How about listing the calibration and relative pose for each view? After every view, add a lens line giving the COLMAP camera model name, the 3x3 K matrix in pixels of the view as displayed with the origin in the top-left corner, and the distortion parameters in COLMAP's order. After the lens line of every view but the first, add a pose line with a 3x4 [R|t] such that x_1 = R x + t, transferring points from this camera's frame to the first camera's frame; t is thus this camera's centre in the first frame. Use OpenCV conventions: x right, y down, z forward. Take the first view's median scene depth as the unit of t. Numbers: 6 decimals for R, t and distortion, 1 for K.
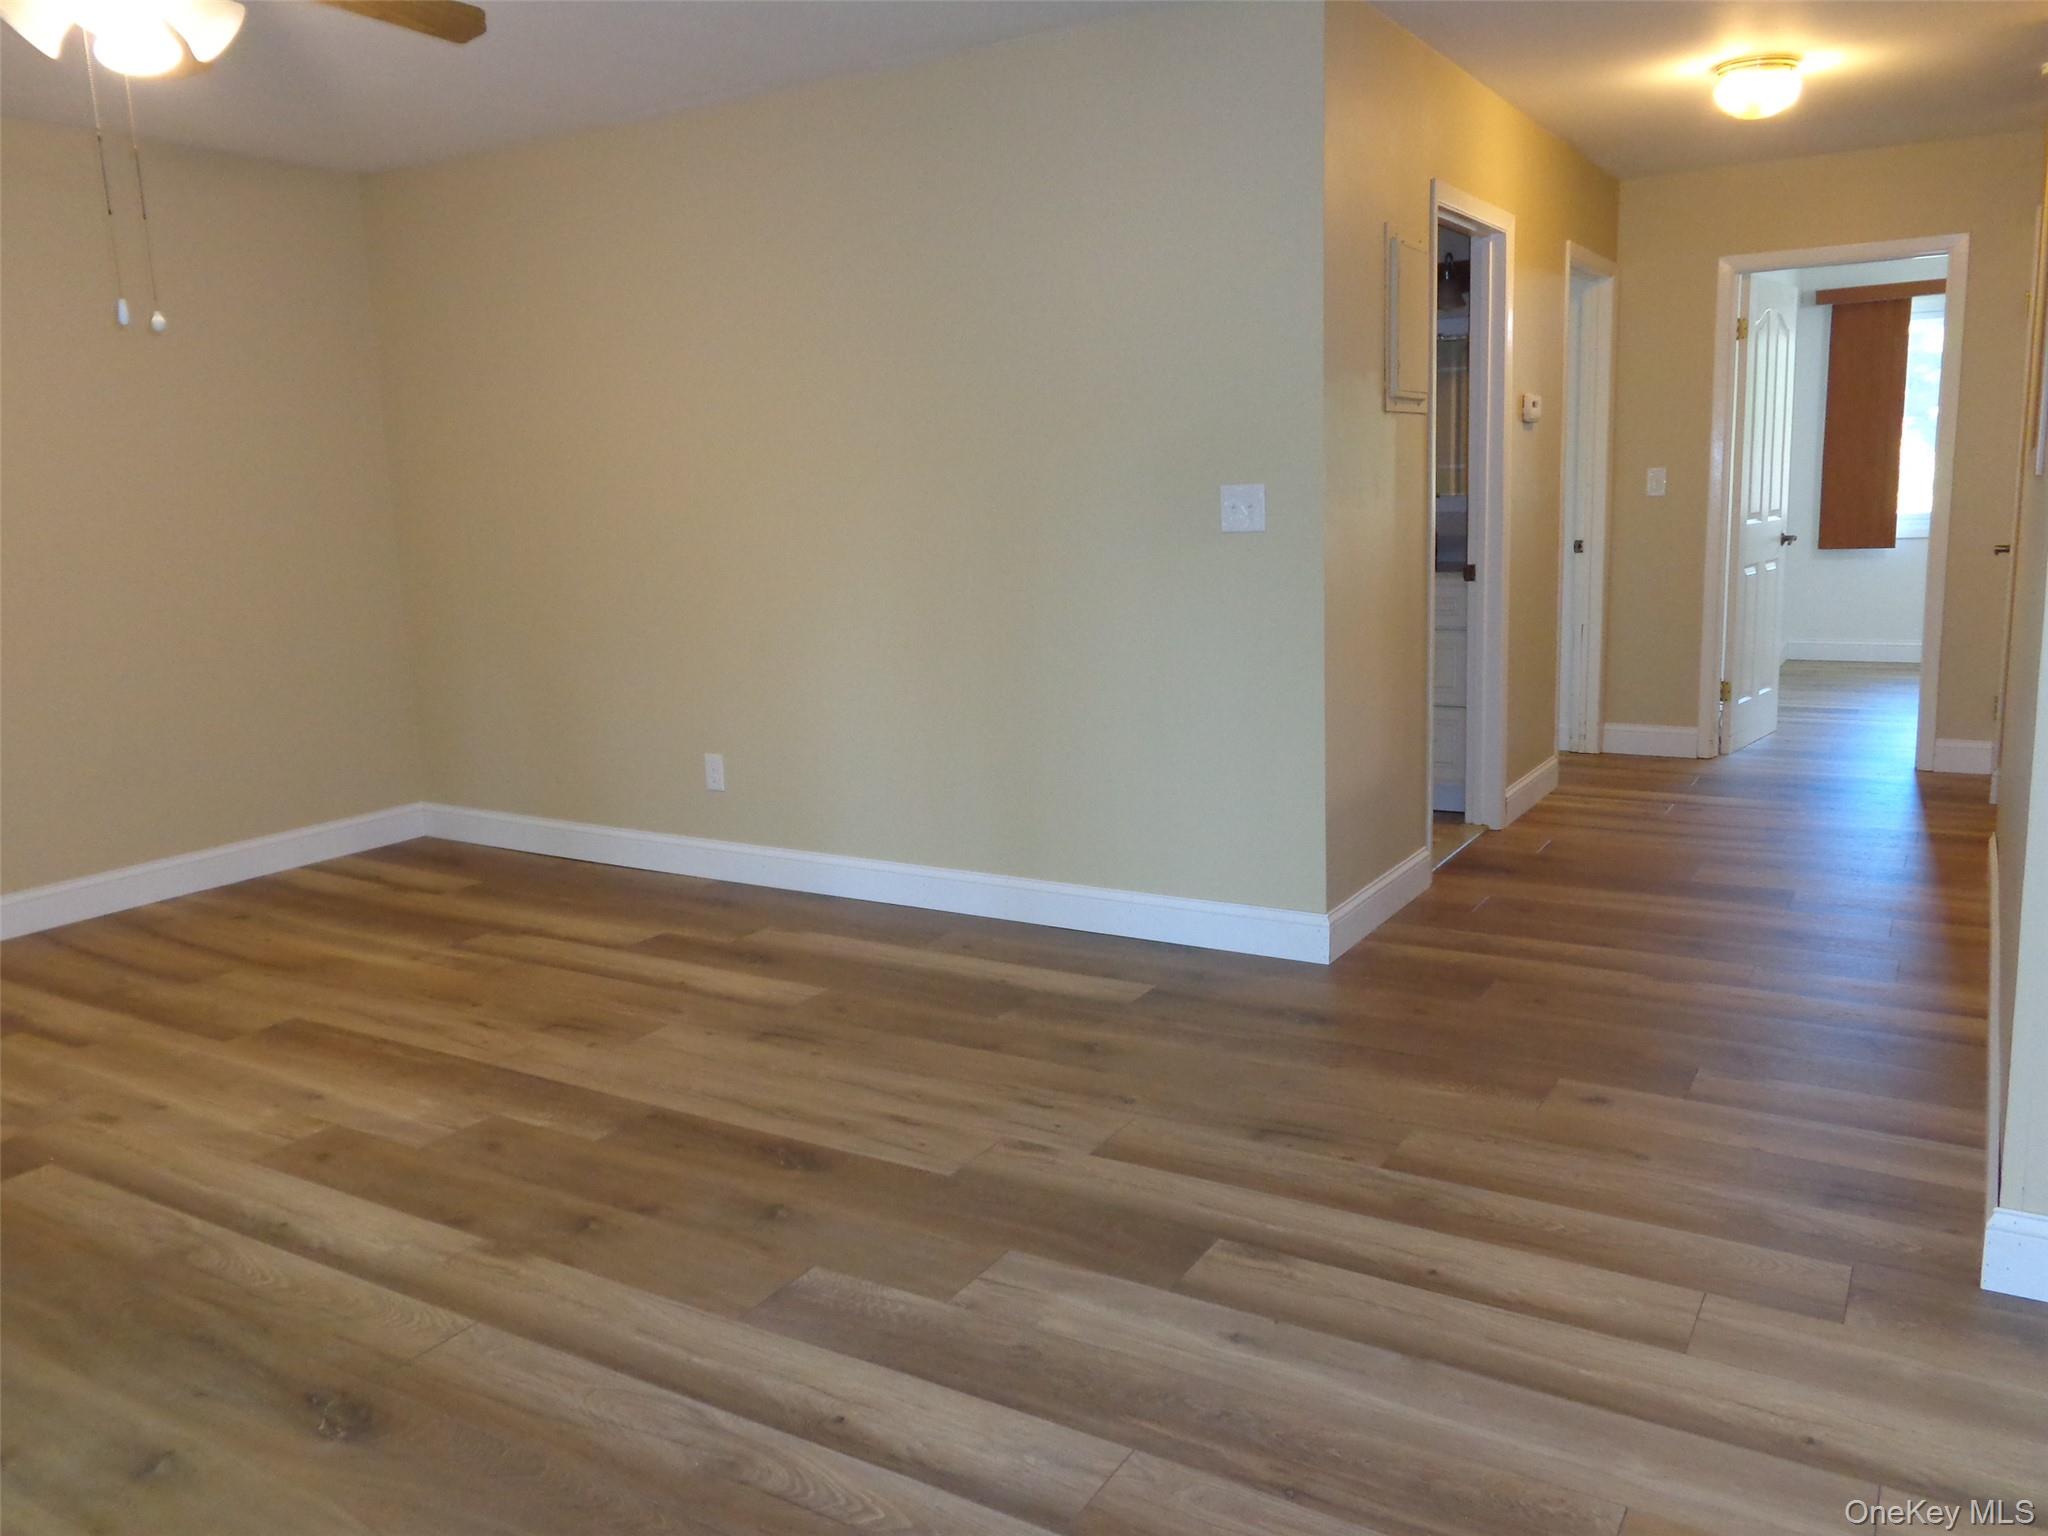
lens RADIAL K [[1547.0, 0, 1024.4], [0, 1547.0, 759.3], [0, 0, 1]] dist [0.001670, 0.005536]
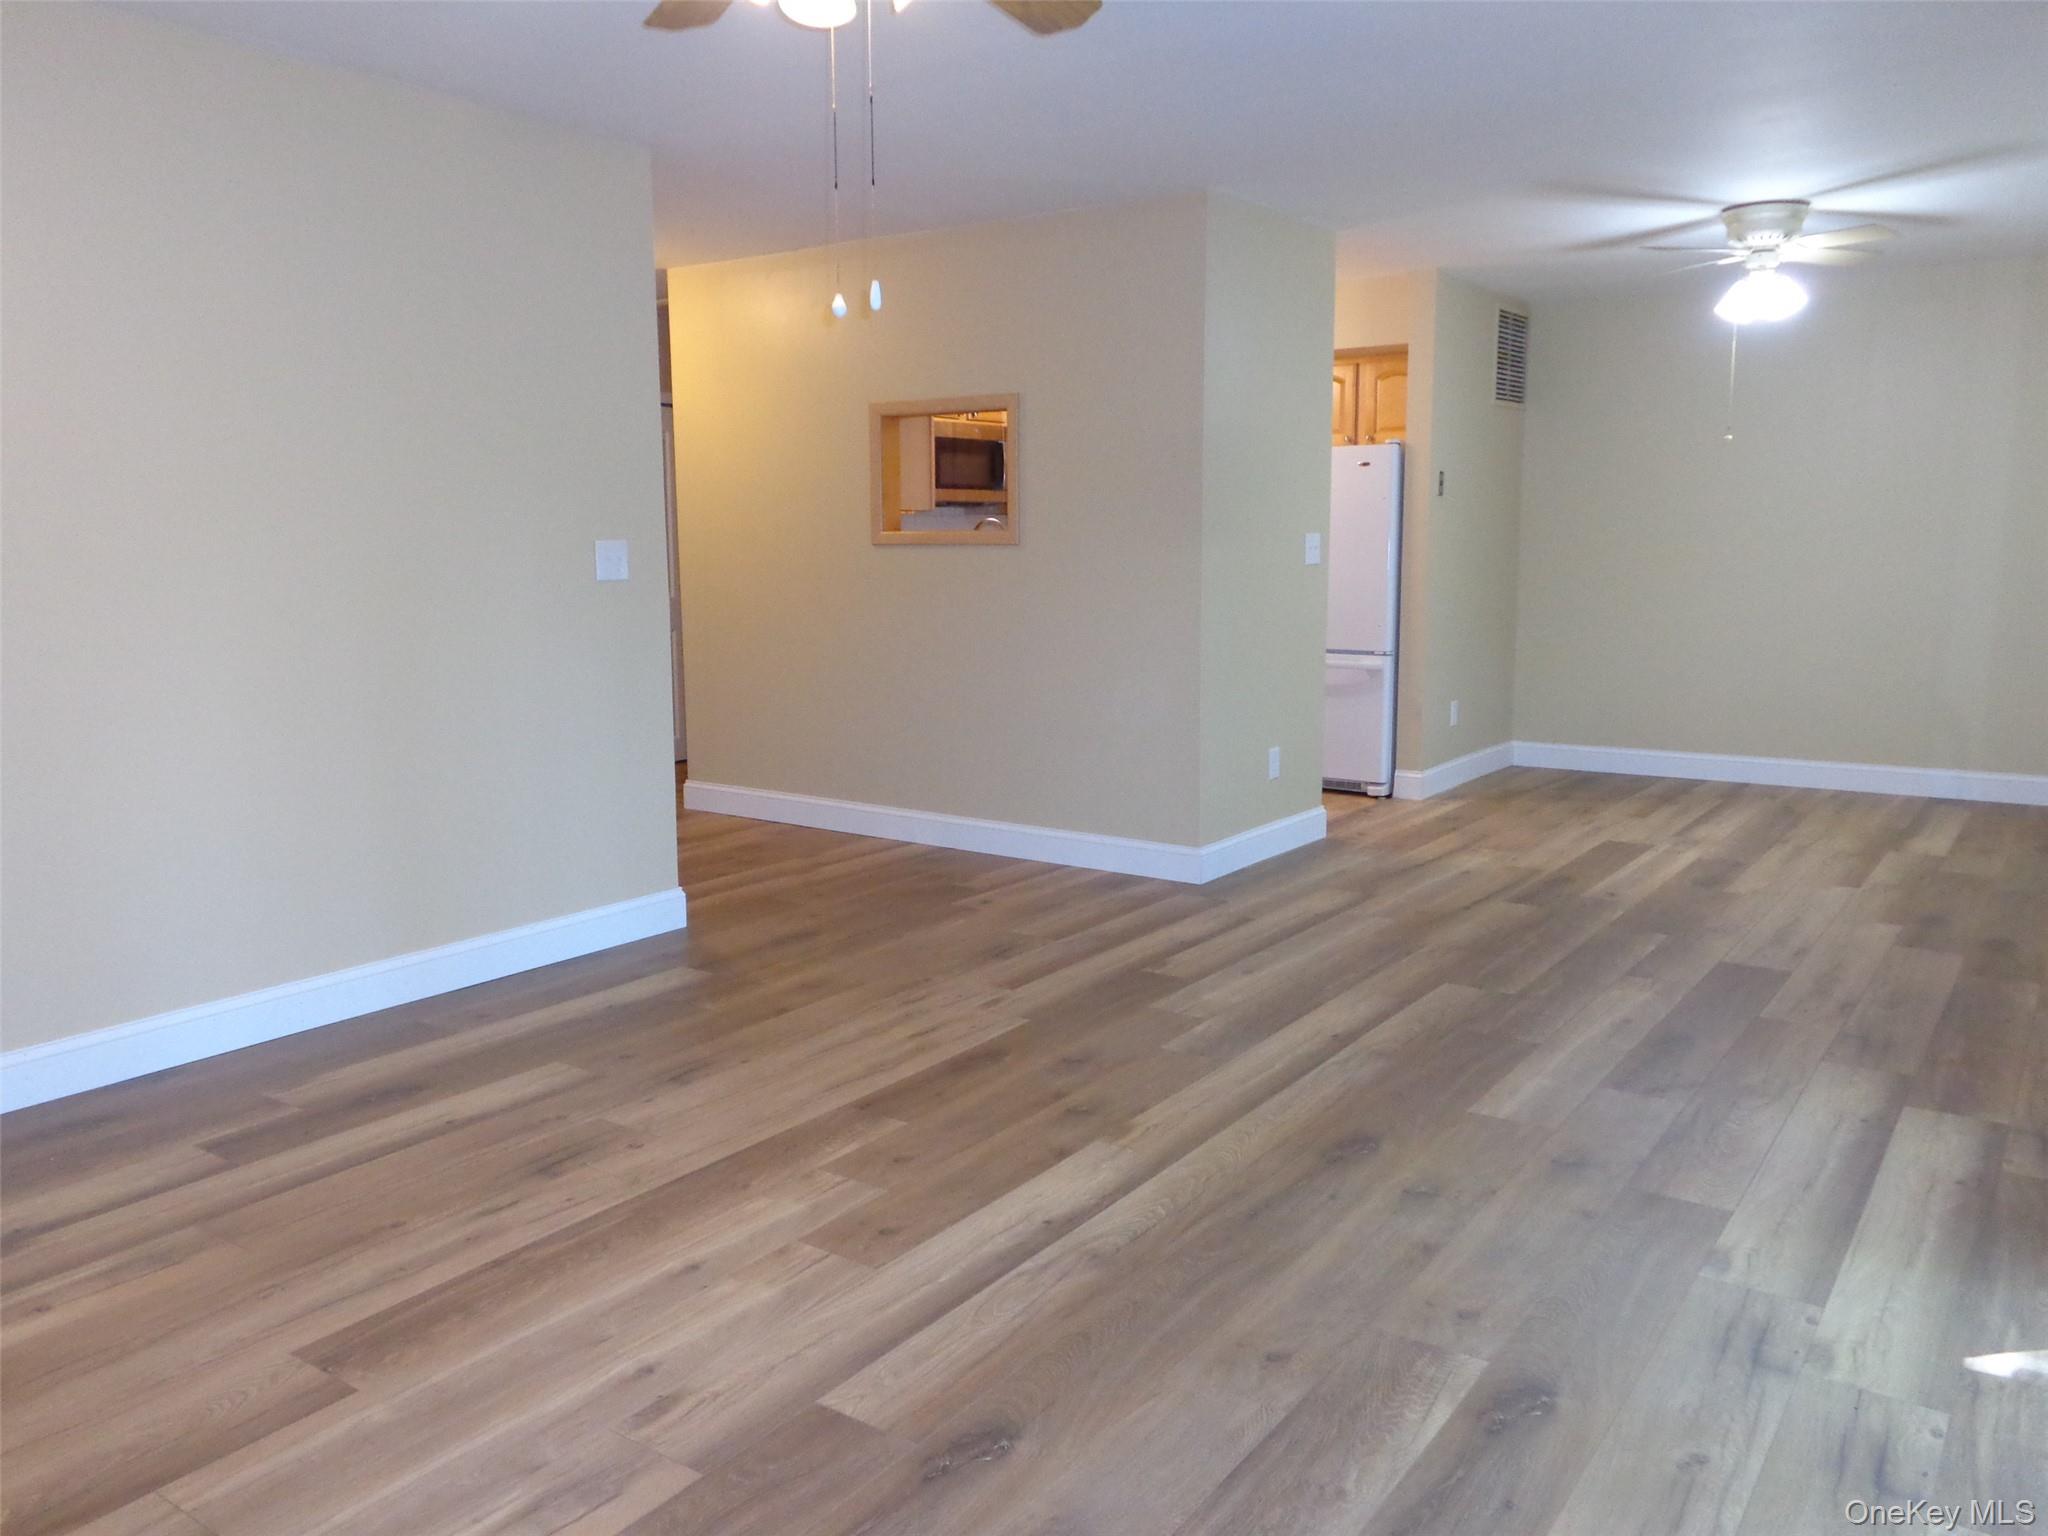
lens RADIAL K [[1553.1, 0, 1029.3], [0, 1553.1, 759.2], [0, 0, 1]] dist [0.007198, -0.000164]
pose [[0.064610, -0.106427, 0.992219, -1.278122], [0.179393, 0.979337, 0.093364, -0.084012], [-0.981654, 0.171965, 0.082367, 0.763954]]
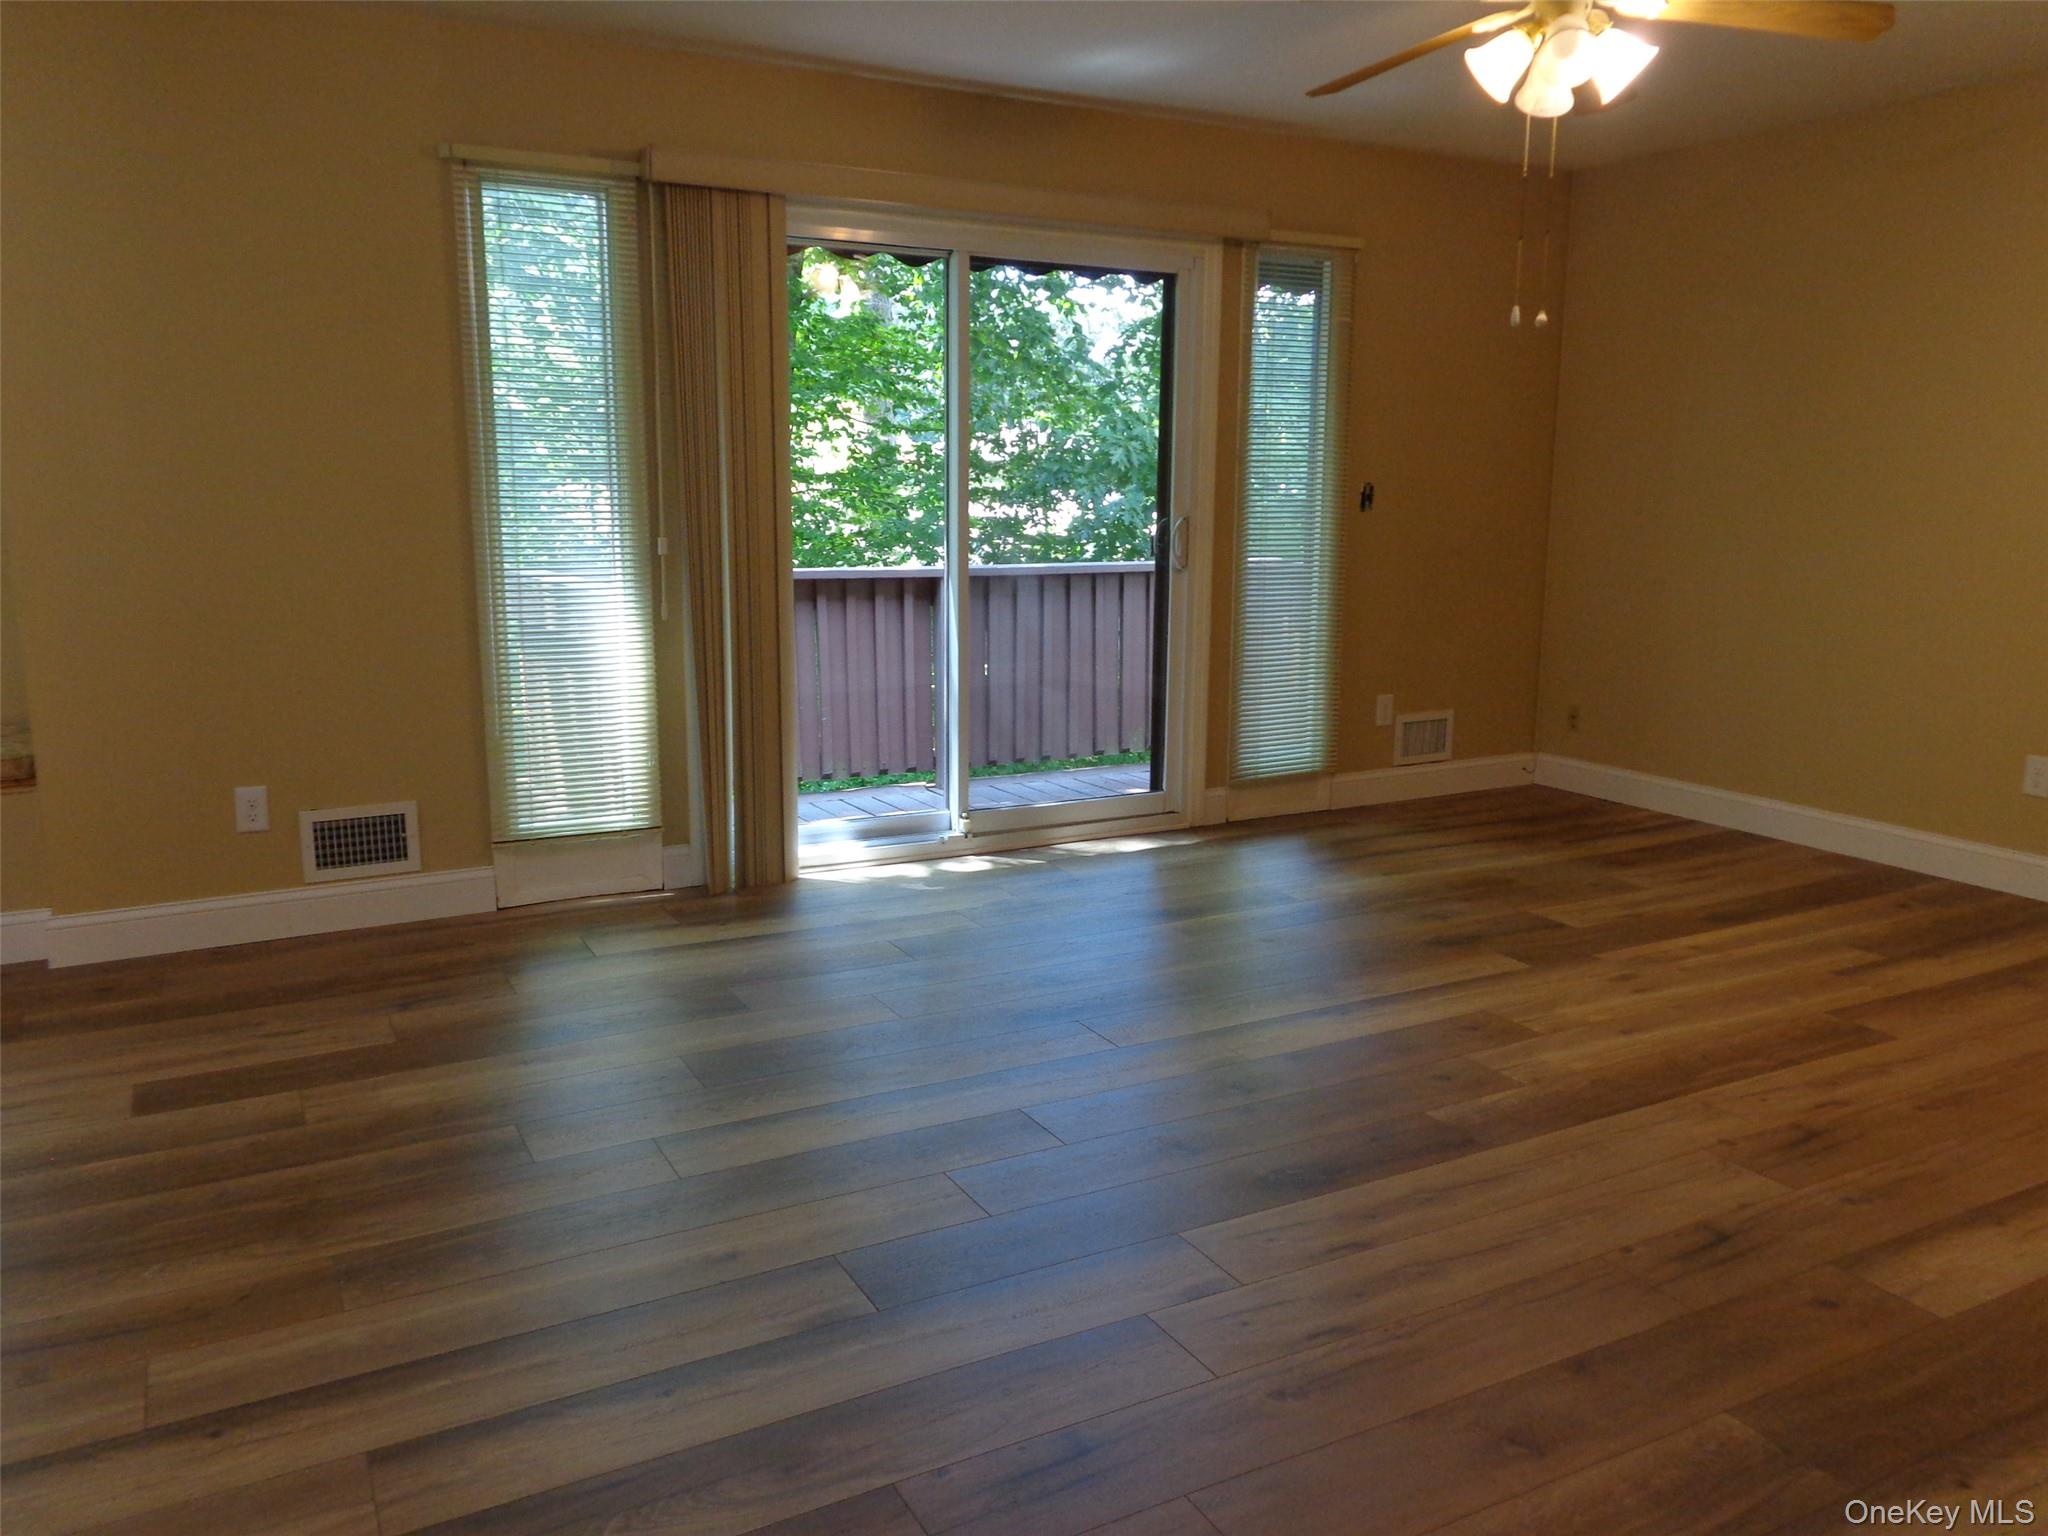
lens RADIAL K [[1547.0, 0, 1024.4], [0, 1547.0, 759.3], [0, 0, 1]] dist [0.001670, 0.005536]
pose [[-0.500609, 0.192182, -0.844071, 0.645481], [-0.139302, 0.944455, 0.297656, -0.230236], [0.854392, 0.266591, -0.446032, 1.134937]]
